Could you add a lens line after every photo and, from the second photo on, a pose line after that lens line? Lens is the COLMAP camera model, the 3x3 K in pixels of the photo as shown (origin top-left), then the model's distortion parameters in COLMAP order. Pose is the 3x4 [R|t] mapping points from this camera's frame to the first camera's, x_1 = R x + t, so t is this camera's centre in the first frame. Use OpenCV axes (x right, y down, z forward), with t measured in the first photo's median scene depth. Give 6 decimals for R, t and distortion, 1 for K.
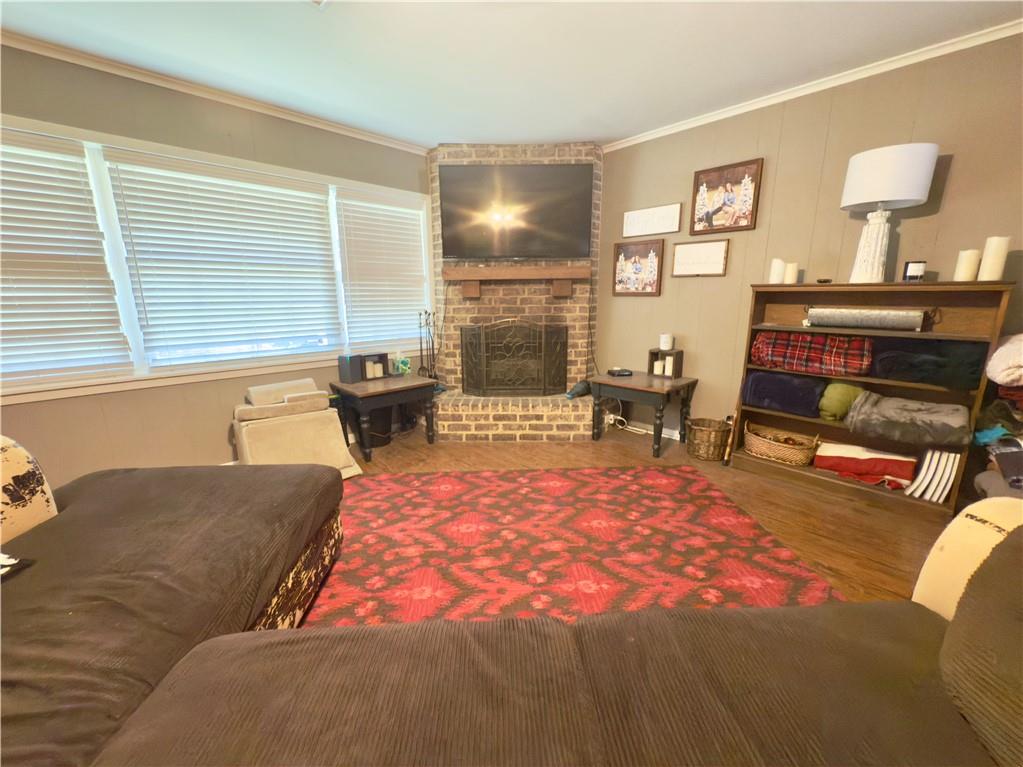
lens RADIAL K [[401.6, 0, 517.2], [0, 401.6, 383.4], [0, 0, 1]] dist [0.000683, 0.000145]
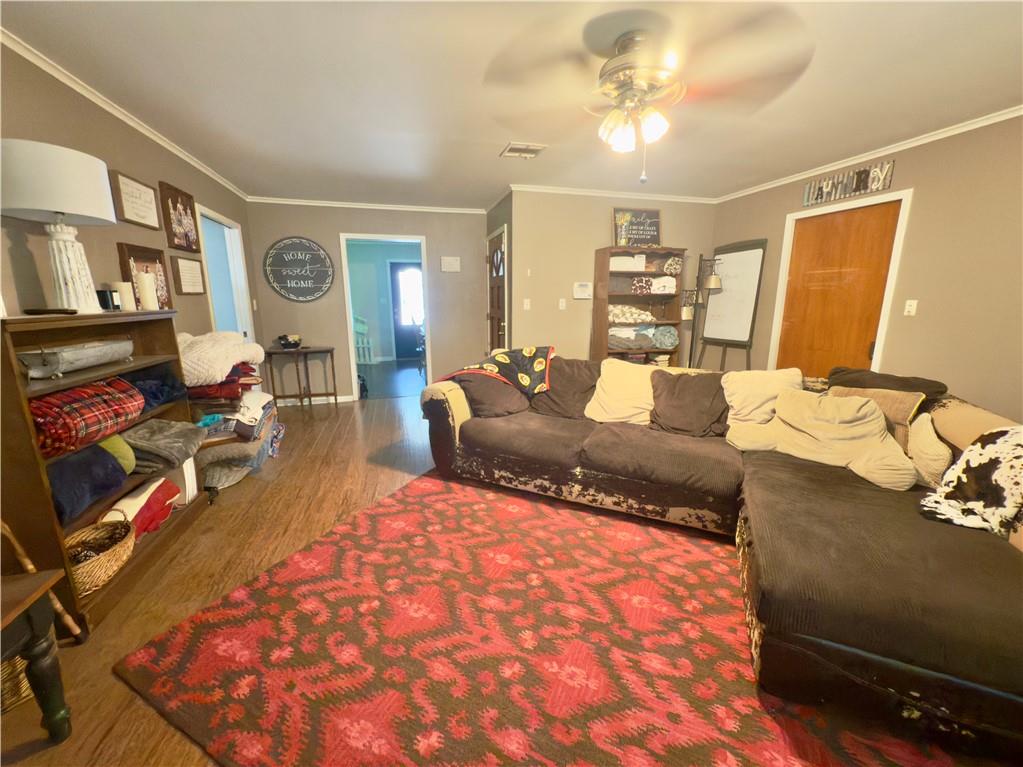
lens RADIAL K [[417.2, 0, 513.1], [0, 417.2, 385.0], [0, 0, 1]] dist [-0.000769, -0.000137]
pose [[-0.872986, -0.097686, 0.477862, -0.203052], [0.111775, 0.913597, 0.390957, -0.235702], [-0.474765, 0.394713, -0.786639, 0.884867]]
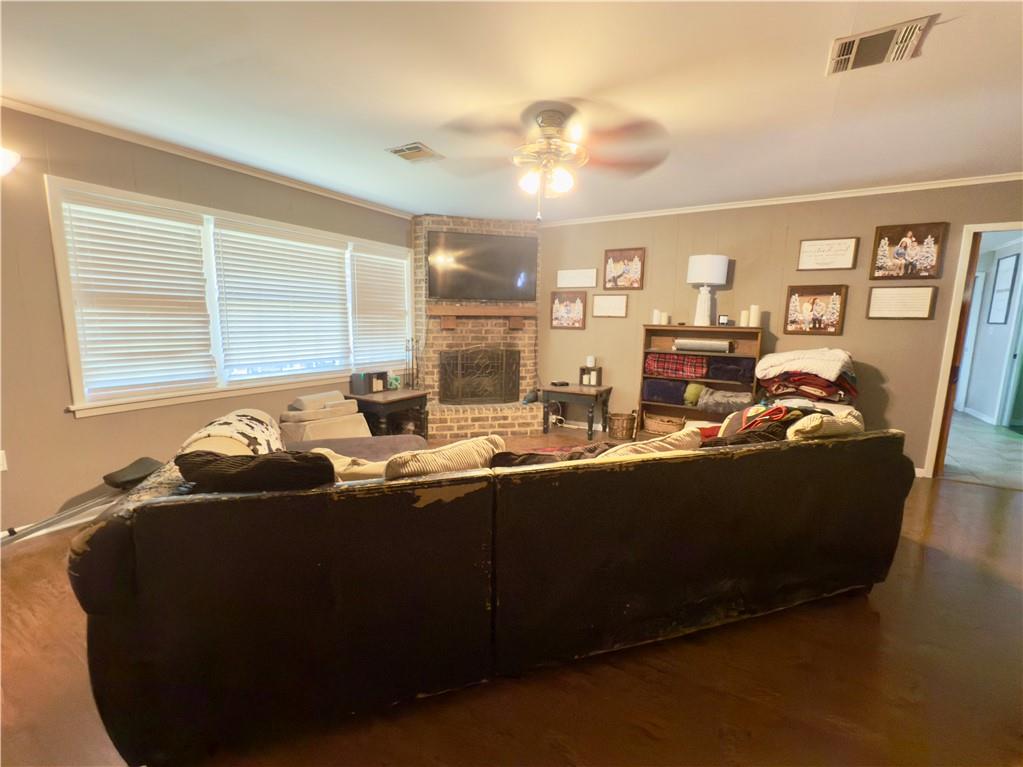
lens RADIAL K [[433.9, 0, 515.9], [0, 433.9, 384.9], [0, 0, 1]] dist [0.000093, 0.000030]
pose [[0.966170, -0.019197, 0.257190, -0.283181], [0.036687, 0.997315, -0.063376, 0.068097], [-0.255283, 0.070667, 0.964280, -0.414869]]
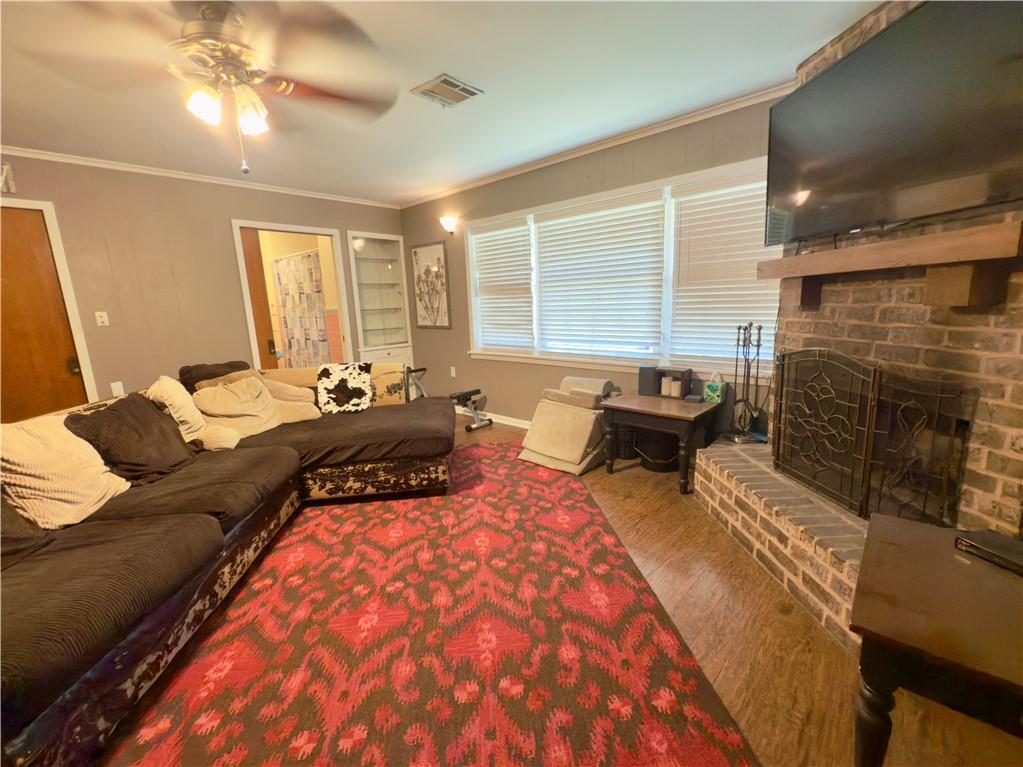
lens RADIAL K [[433.9, 0, 515.9], [0, 433.9, 384.9], [0, 0, 1]] dist [0.000093, 0.000030]
pose [[0.059049, 0.194012, -0.979220, 0.551678], [-0.182238, 0.966543, 0.180511, -0.147709], [0.981480, 0.167792, 0.092430, 0.575867]]
